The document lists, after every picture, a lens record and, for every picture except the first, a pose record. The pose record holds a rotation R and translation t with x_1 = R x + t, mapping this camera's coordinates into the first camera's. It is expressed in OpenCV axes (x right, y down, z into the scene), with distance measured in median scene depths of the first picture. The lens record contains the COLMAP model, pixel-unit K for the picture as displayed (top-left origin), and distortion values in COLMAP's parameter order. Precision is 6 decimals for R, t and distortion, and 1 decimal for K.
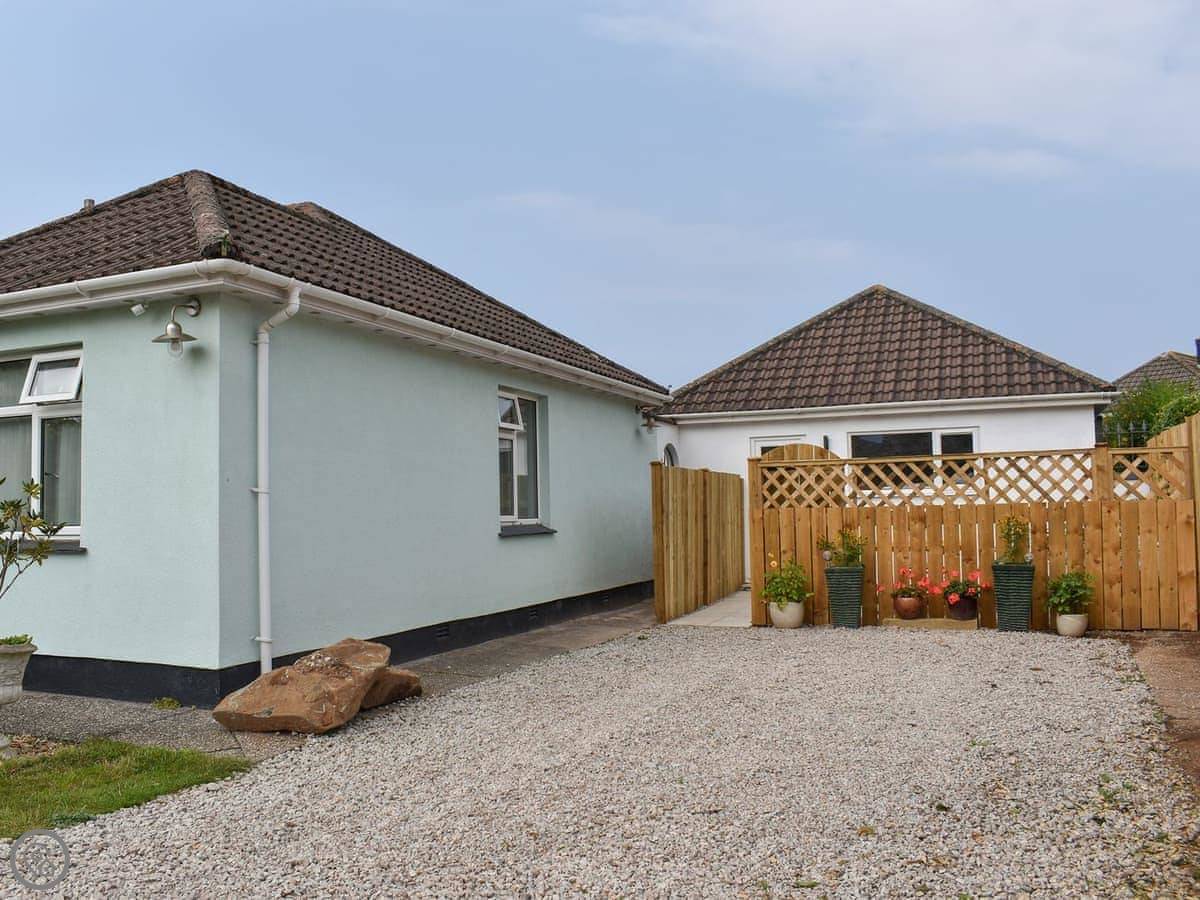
lens RADIAL K [[1046.4, 0, 549.0], [0, 1046.4, 447.8], [0, 0, 1]] dist [-0.088373, 0.010882]
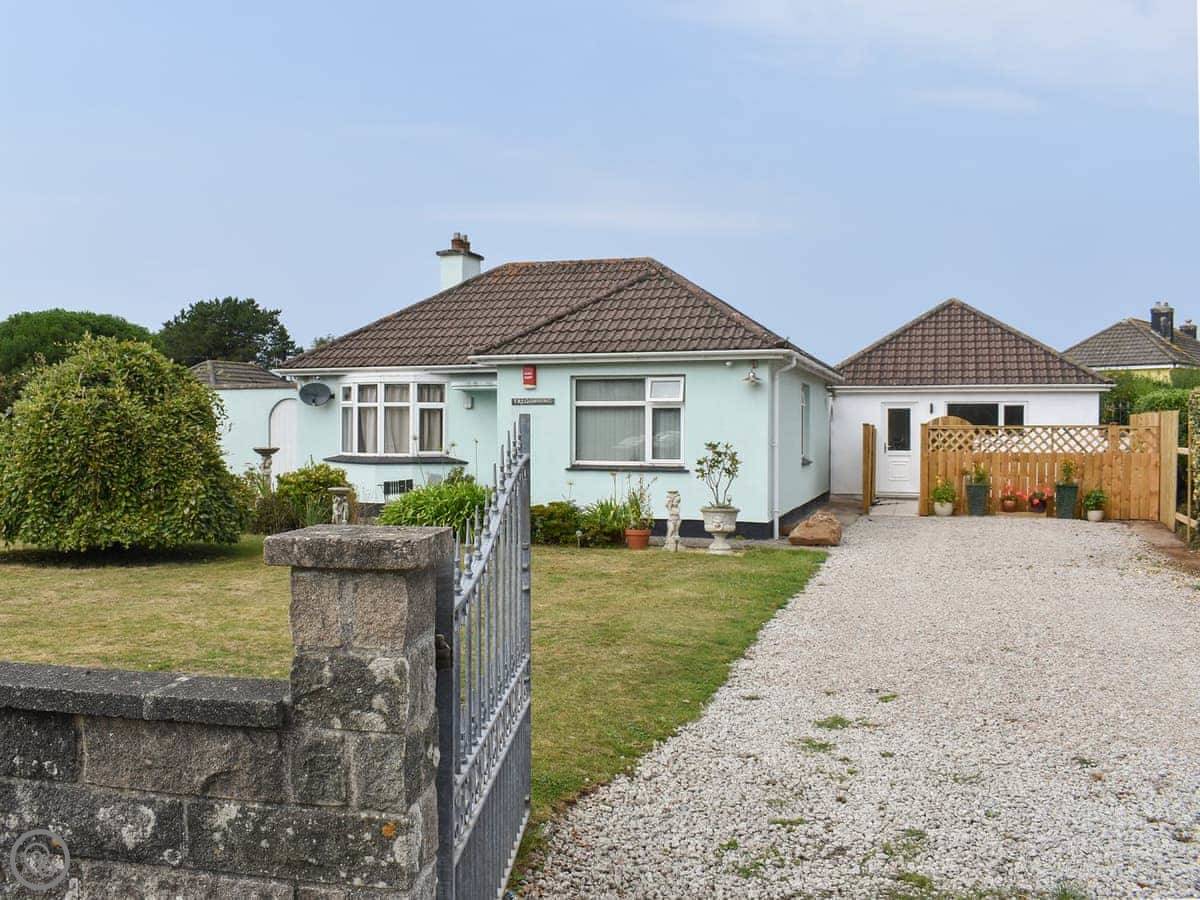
lens RADIAL K [[1062.7, 0, 600.0], [0, 1062.7, 450.0], [0, 0, 1]] dist [-0.042885, -0.008735]
pose [[0.994821, 0.018313, 0.099977, -0.522817], [-0.026159, 0.996630, 0.077740, -0.069344], [-0.098217, -0.079952, 0.991948, -0.736817]]
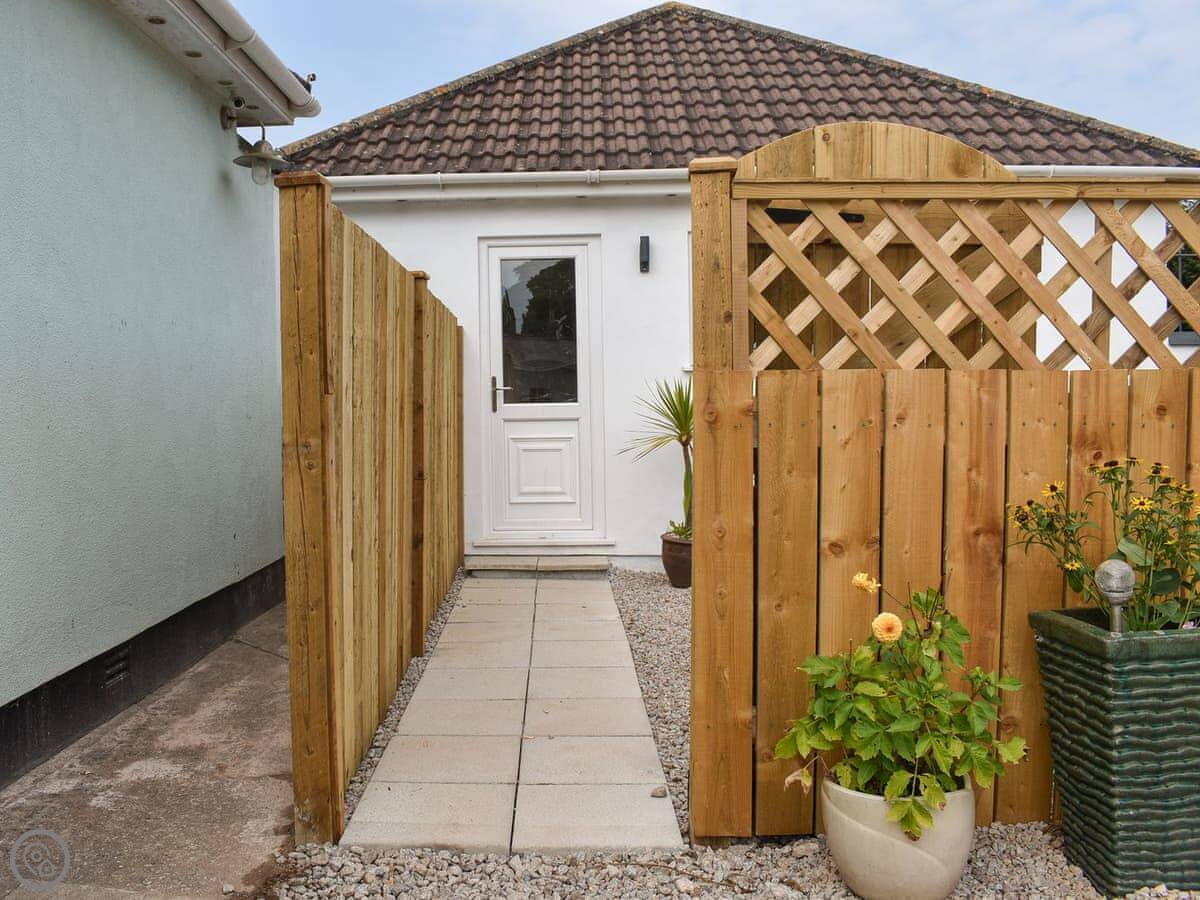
lens RADIAL K [[1046.4, 0, 549.0], [0, 1046.4, 447.8], [0, 0, 1]] dist [-0.088373, 0.010882]
pose [[0.928164, -0.010680, 0.372018, 0.067826], [-0.026184, 0.995237, 0.093900, 0.052043], [-0.371249, -0.096896, 0.923464, 0.754273]]
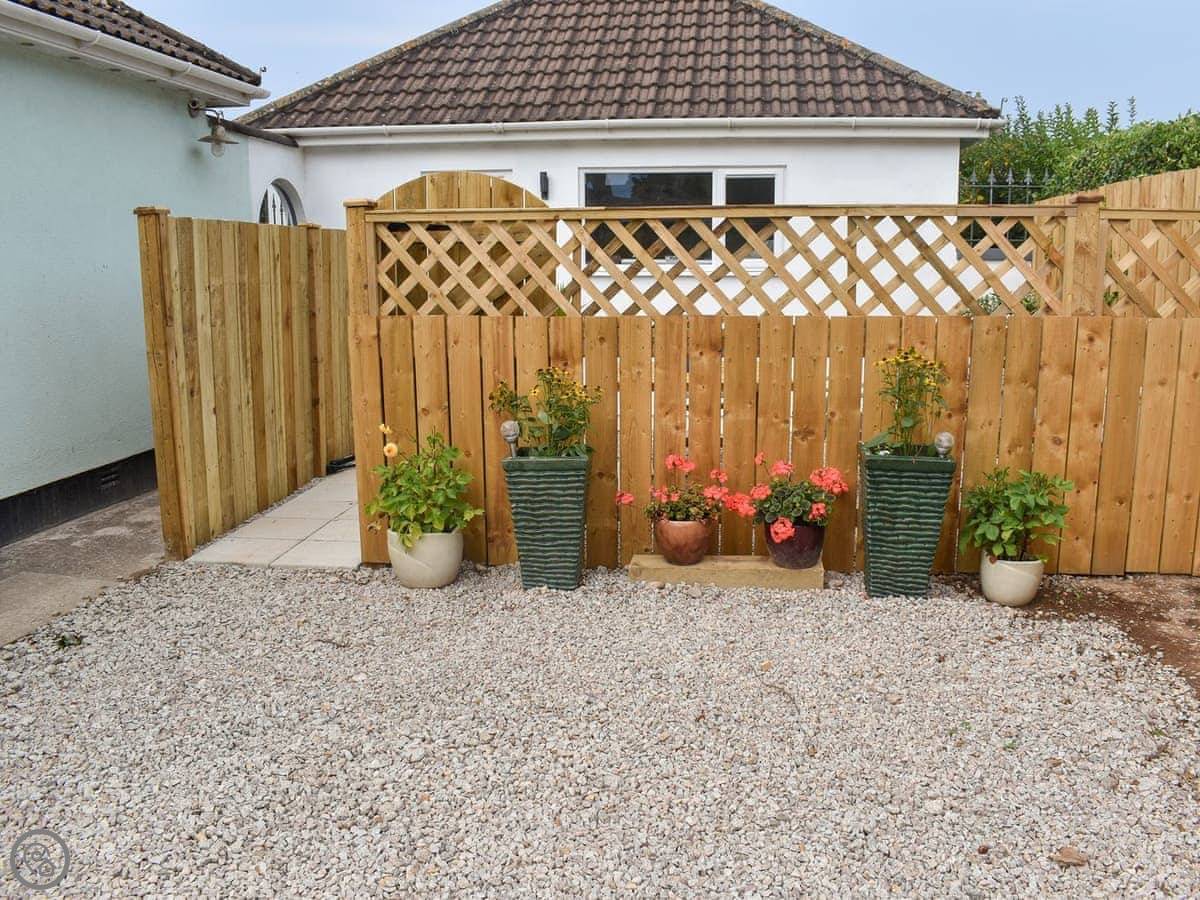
lens RADIAL K [[1036.9, 0, 642.2], [0, 1036.9, 452.3], [0, 0, 1]] dist [-0.079414, 0.002615]
pose [[0.947911, -0.042668, 0.315665, 0.162050], [-0.033193, 0.972362, 0.231107, 0.008329], [-0.316802, -0.229546, 0.920296, 0.512960]]
